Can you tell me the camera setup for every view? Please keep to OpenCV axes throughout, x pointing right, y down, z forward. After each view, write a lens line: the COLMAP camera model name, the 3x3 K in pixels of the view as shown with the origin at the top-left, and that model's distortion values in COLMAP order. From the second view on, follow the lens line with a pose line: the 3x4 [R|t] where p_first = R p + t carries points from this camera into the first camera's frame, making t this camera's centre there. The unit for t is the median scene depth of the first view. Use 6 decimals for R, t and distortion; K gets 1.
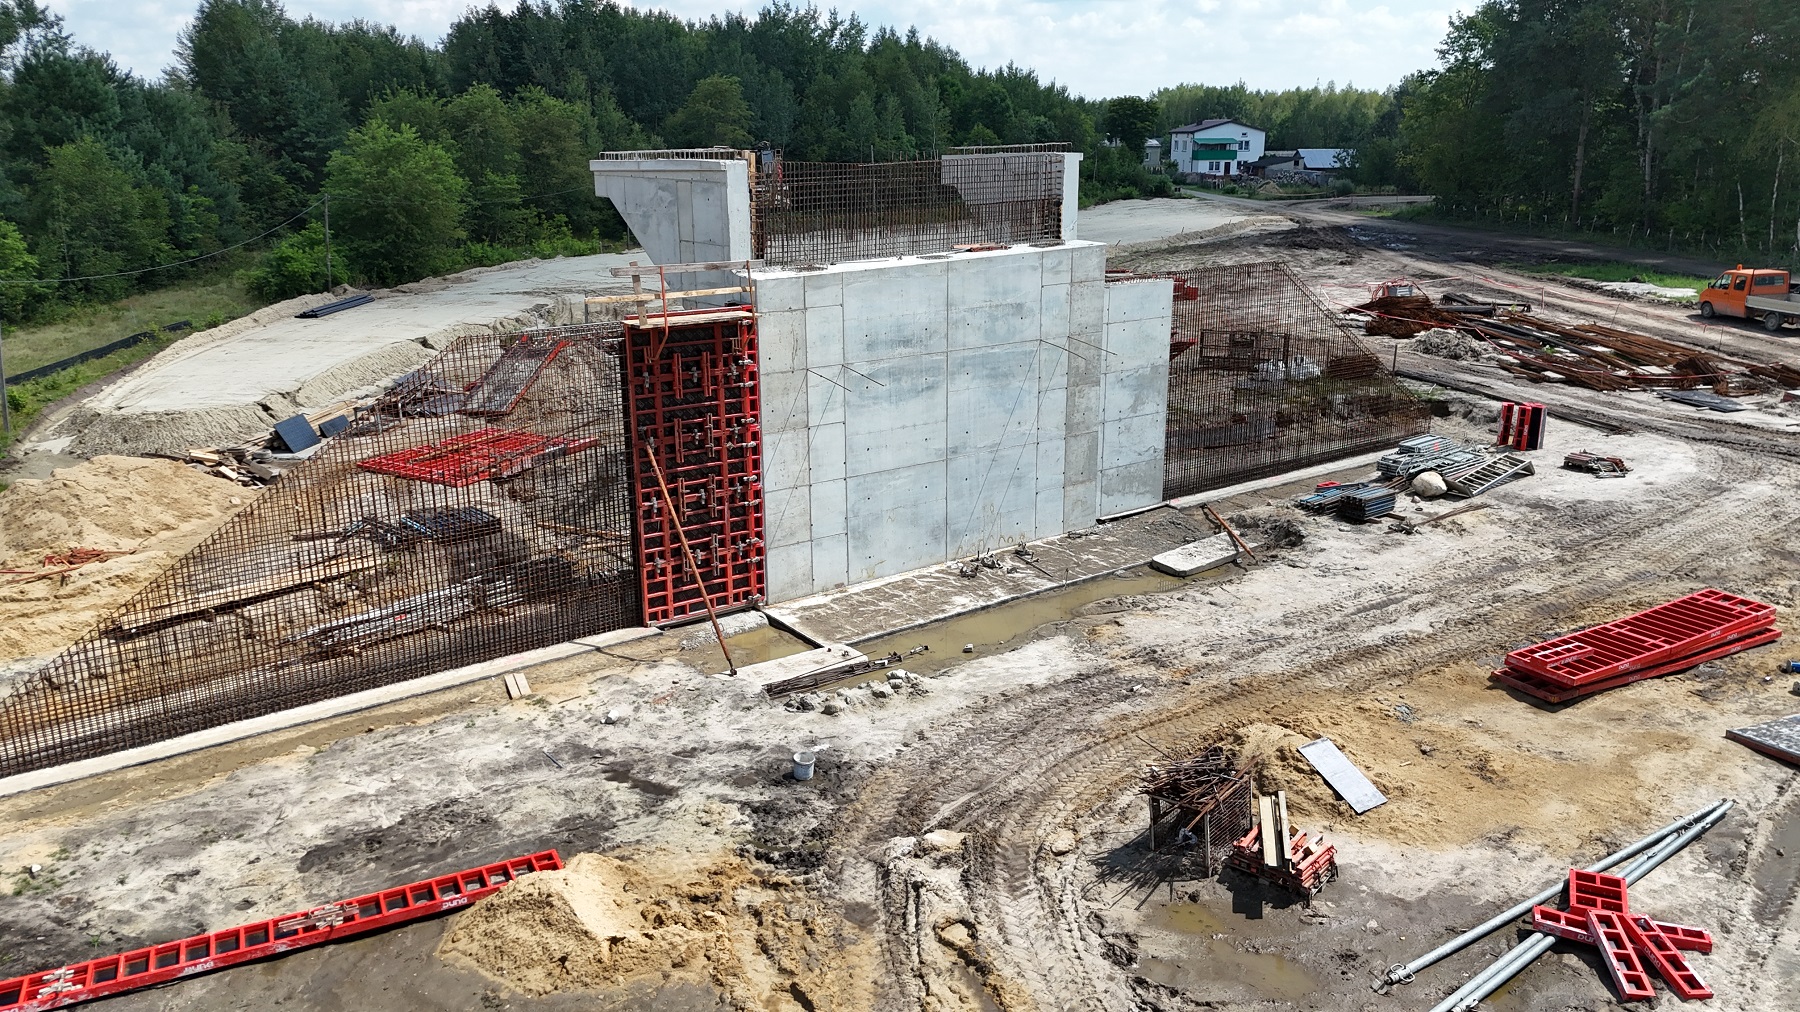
lens RADIAL K [[1292.3, 0, 900.0], [0, 1292.3, 506.0], [0, 0, 1]] dist [0.067477, -0.060355]
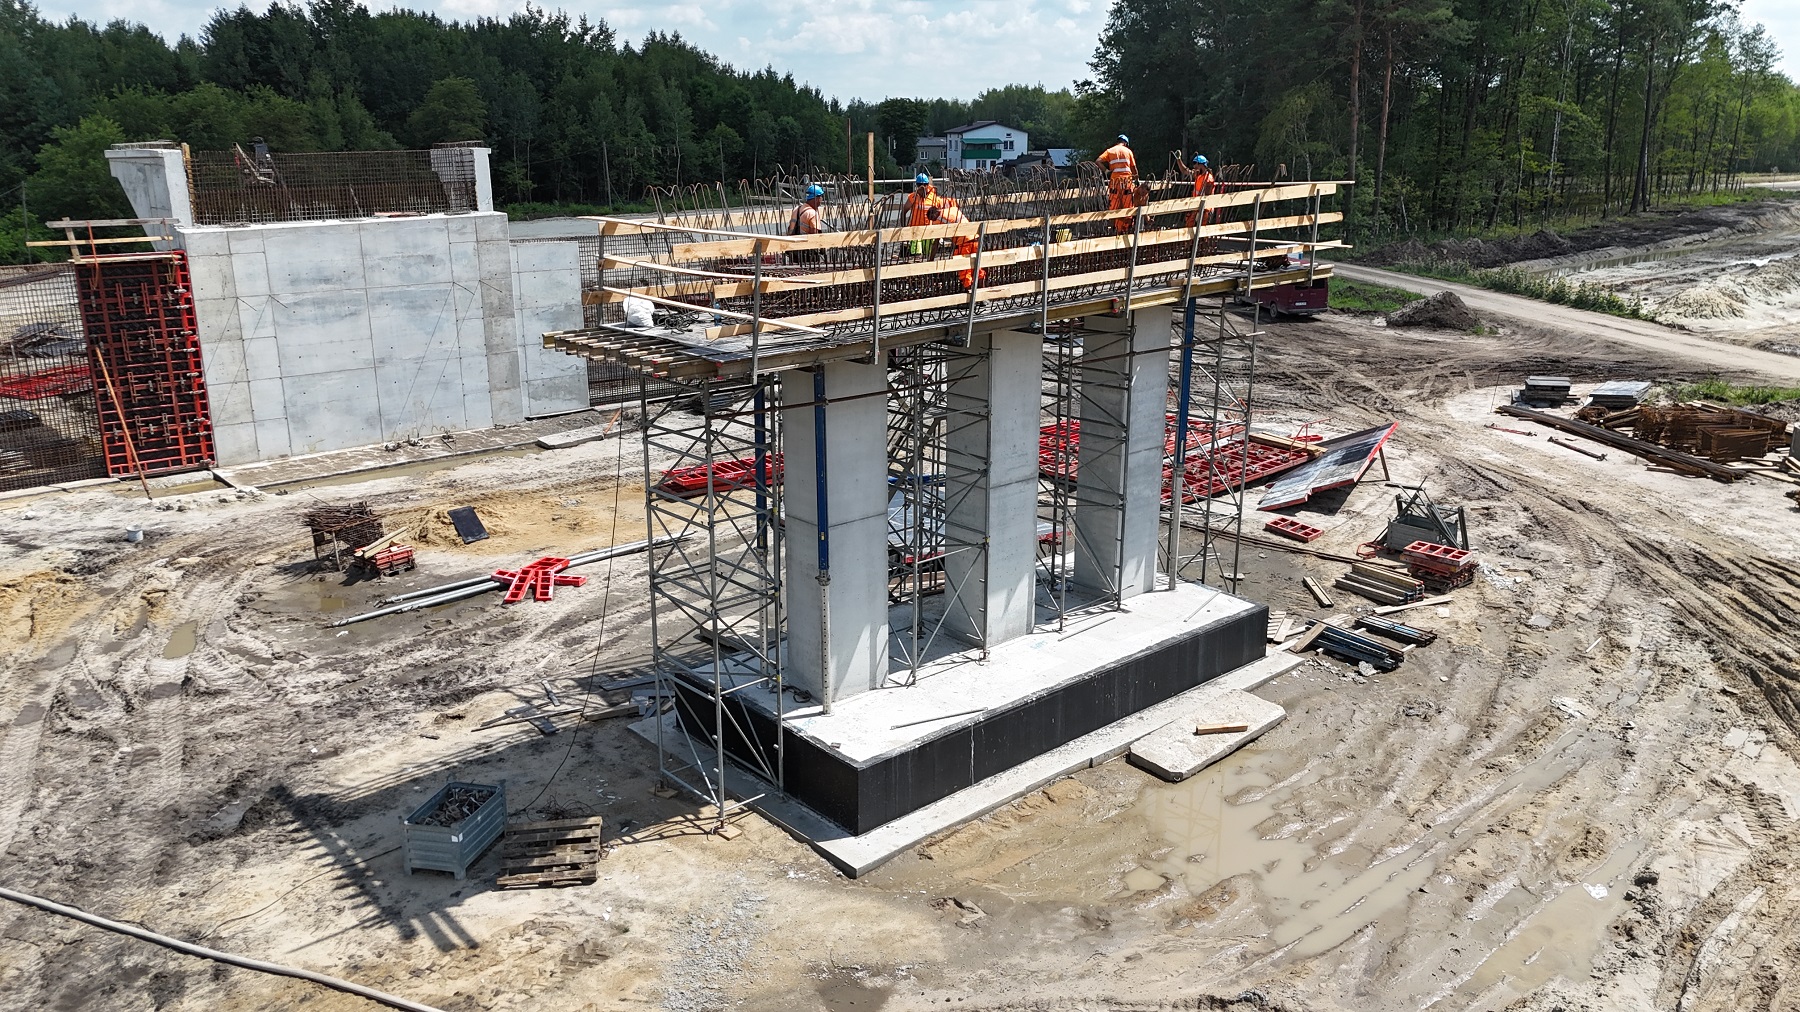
lens RADIAL K [[1292.3, 0, 900.0], [0, 1292.3, 506.0], [0, 0, 1]] dist [0.067477, -0.060355]
pose [[0.995953, -0.020828, 0.087425, 0.501599], [0.020678, 0.999783, 0.002624, 0.128423], [-0.087460, -0.000806, 0.996168, -0.472086]]
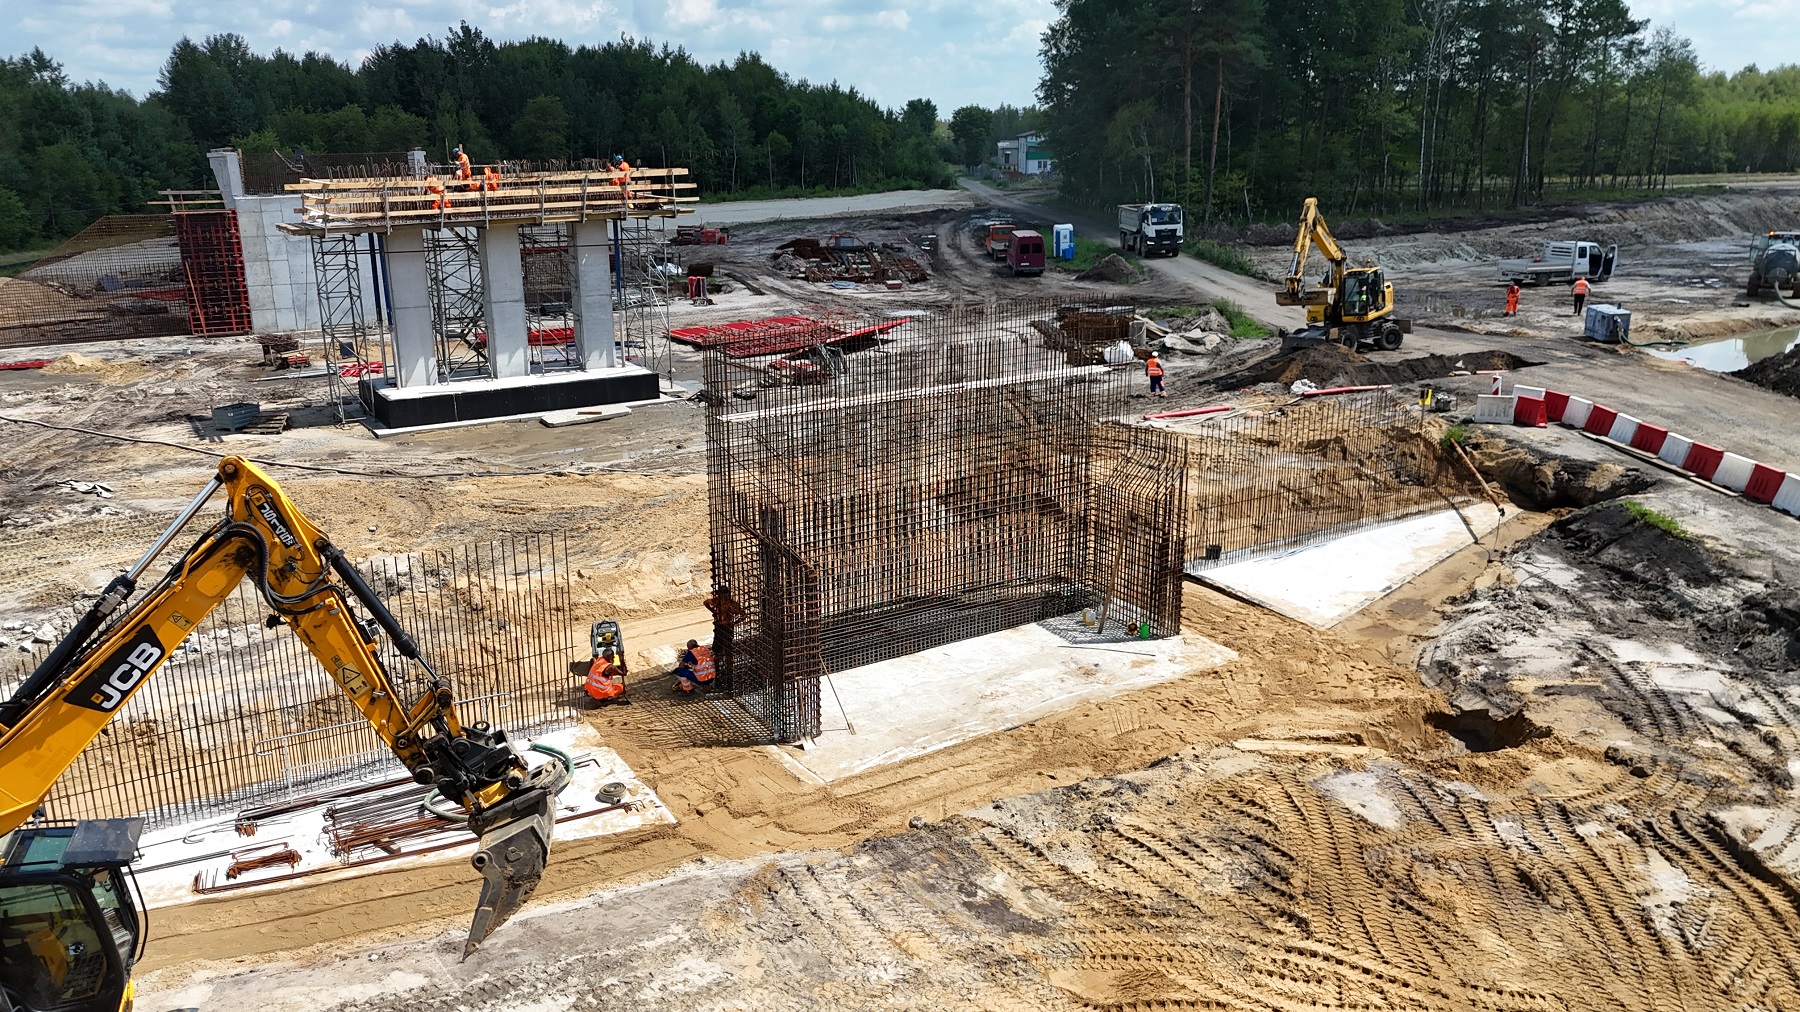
lens RADIAL K [[1292.3, 0, 900.0], [0, 1292.3, 506.0], [0, 0, 1]] dist [0.067477, -0.060355]
pose [[0.998204, 0.016307, -0.057638, 1.253162], [-0.016299, 0.999867, 0.000615, 0.376385], [0.057641, 0.000325, 0.998337, -1.390854]]
